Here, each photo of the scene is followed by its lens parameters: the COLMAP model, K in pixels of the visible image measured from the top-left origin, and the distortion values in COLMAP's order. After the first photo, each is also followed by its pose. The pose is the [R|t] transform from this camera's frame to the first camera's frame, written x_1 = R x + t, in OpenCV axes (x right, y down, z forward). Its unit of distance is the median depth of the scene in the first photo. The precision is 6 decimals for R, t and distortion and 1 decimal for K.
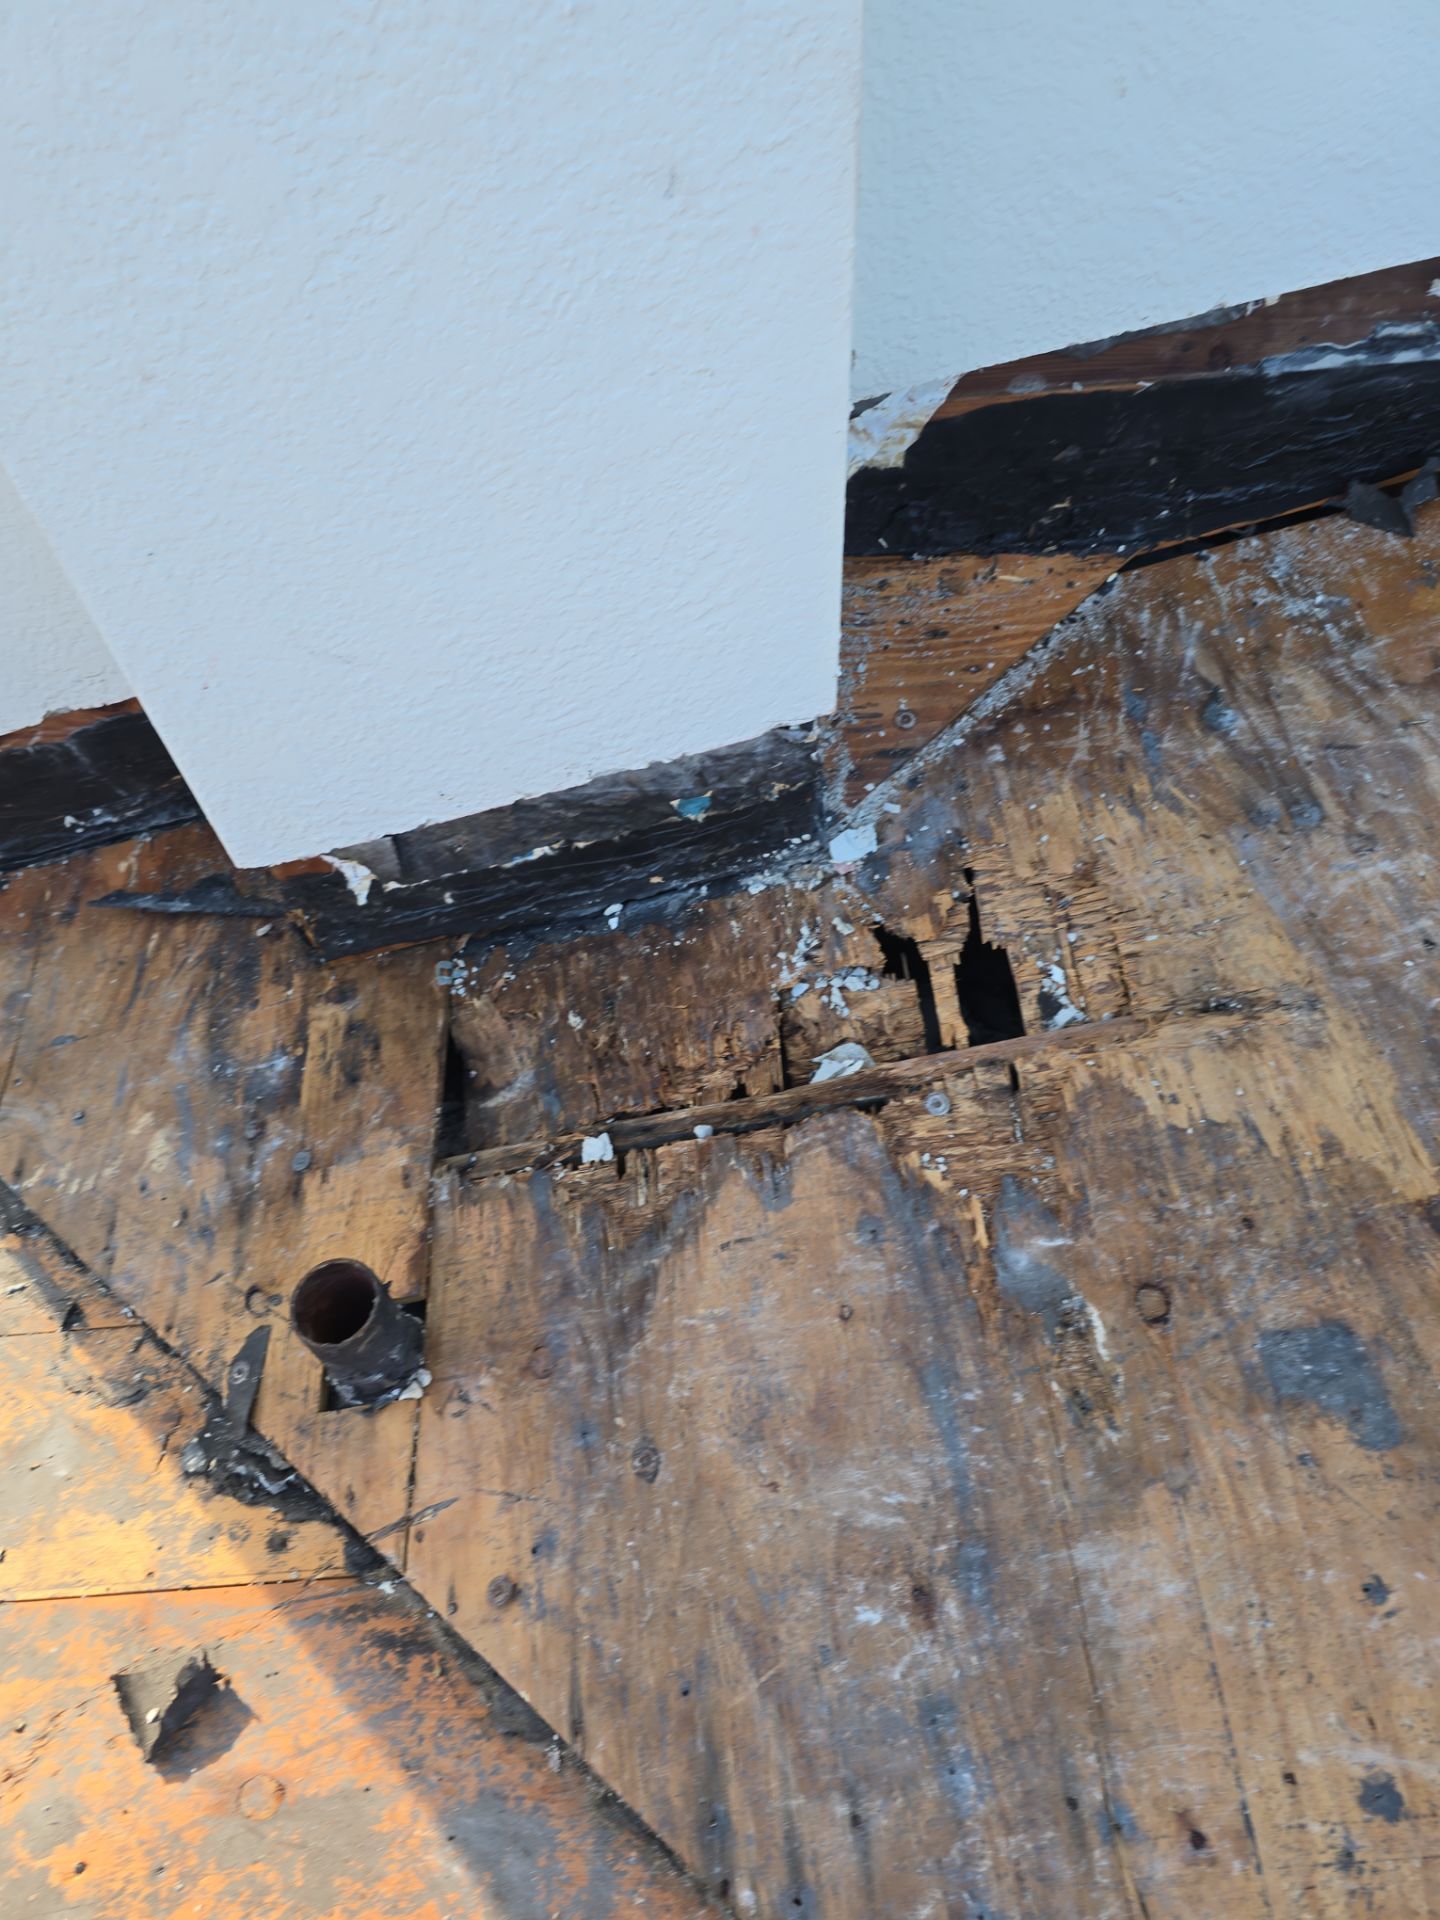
lens RADIAL K [[1291.1, 0, 720.0], [0, 1291.1, 960.0], [0, 0, 1]] dist [0.072498, -0.083972]
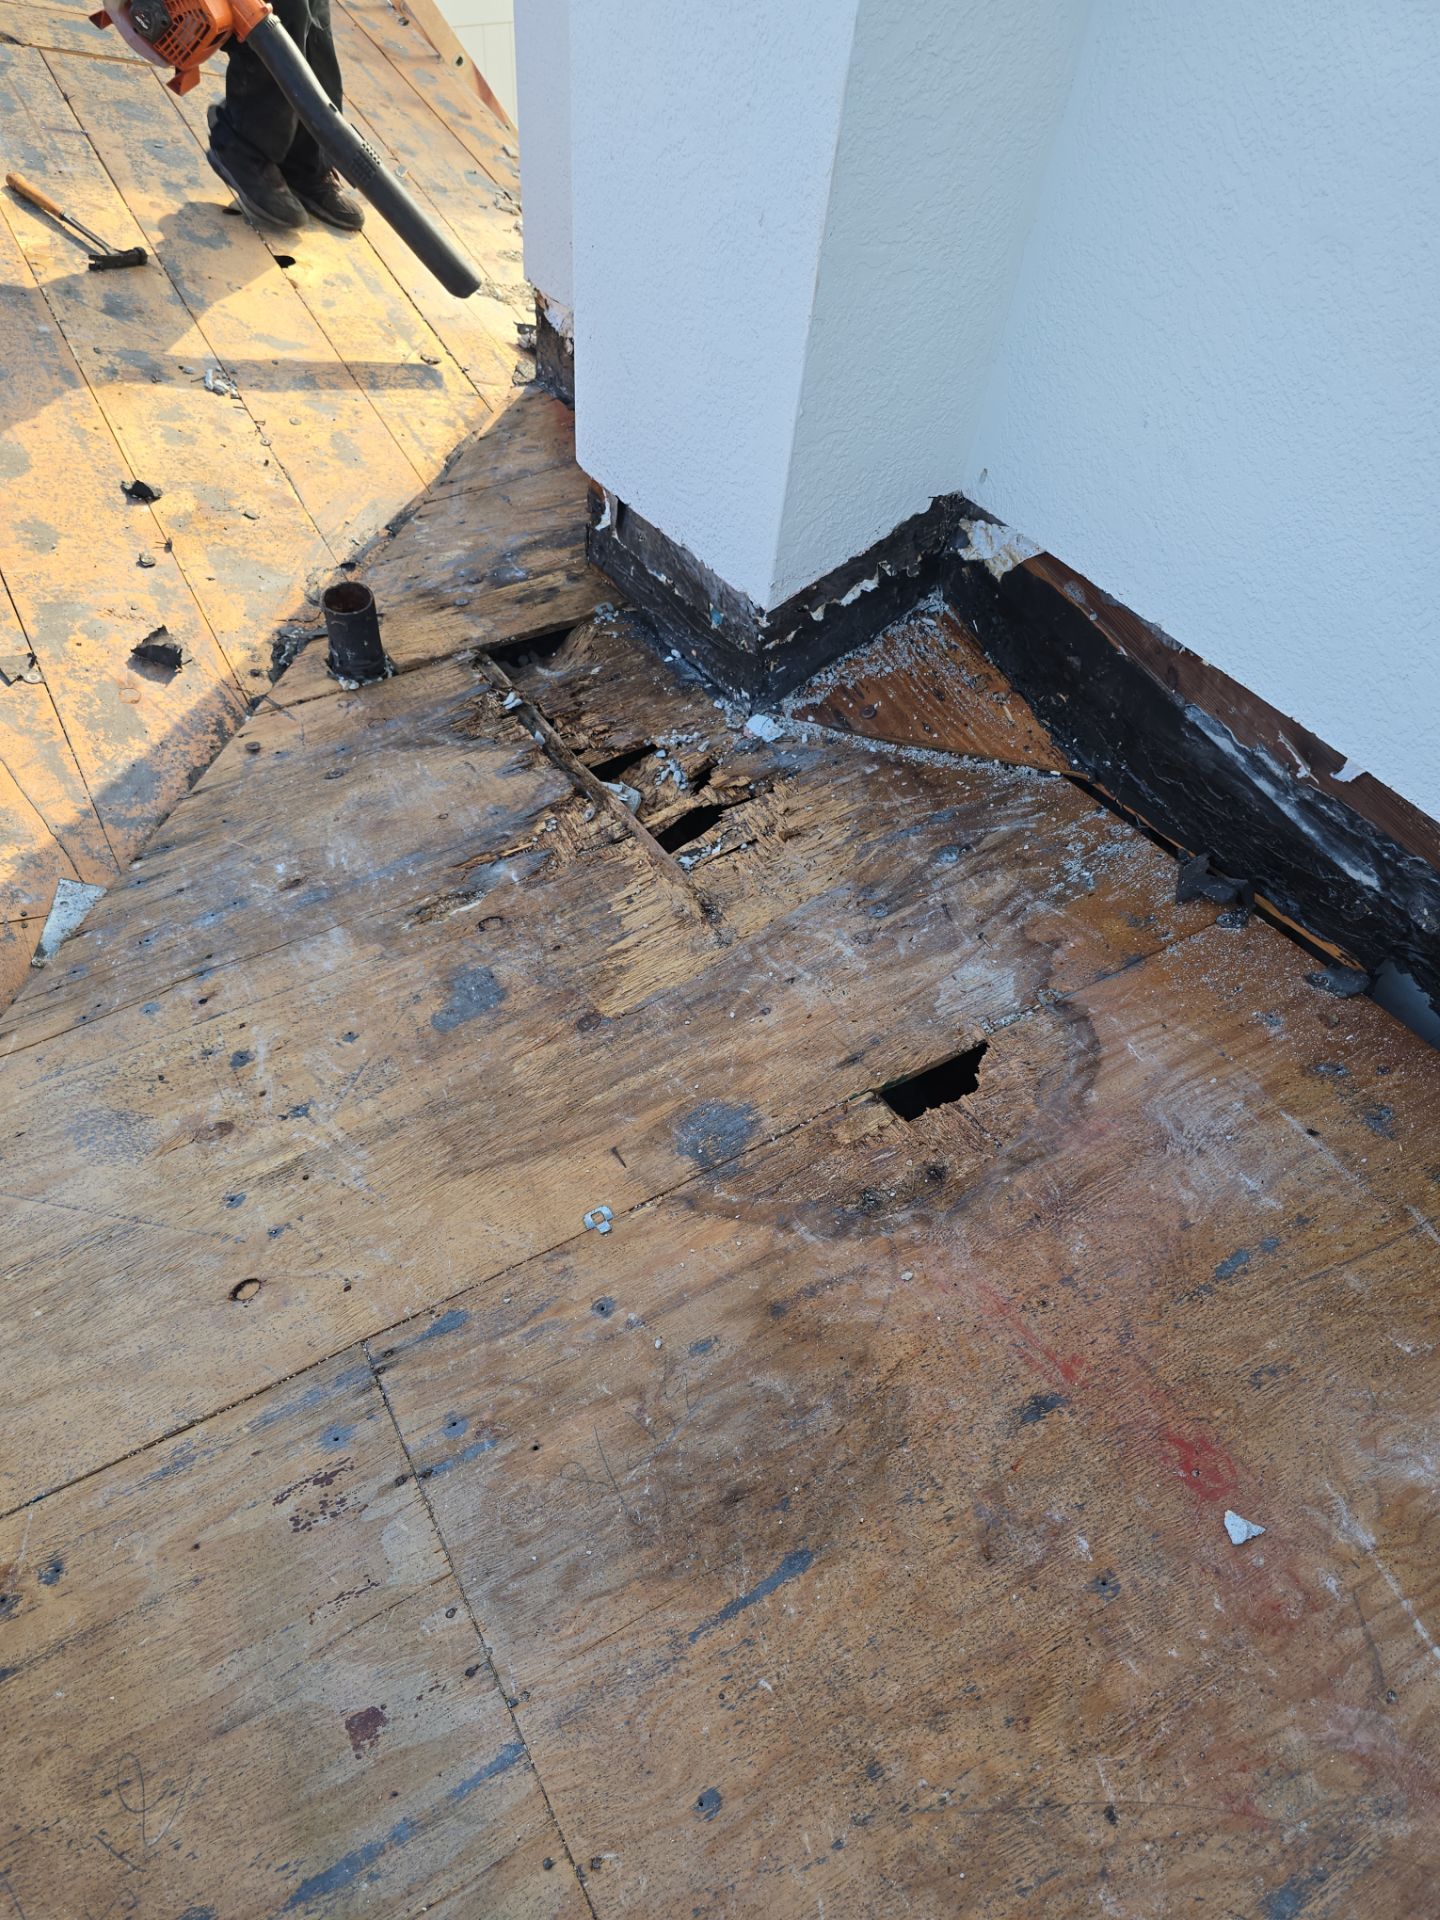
lens RADIAL K [[1291.1, 0, 720.0], [0, 1291.1, 960.0], [0, 0, 1]] dist [0.072498, -0.083972]
pose [[0.431821, 0.792468, -0.430727, 0.944754], [-0.801311, 0.556280, 0.220119, -0.232878], [0.414043, 0.250094, 0.875227, -0.215595]]
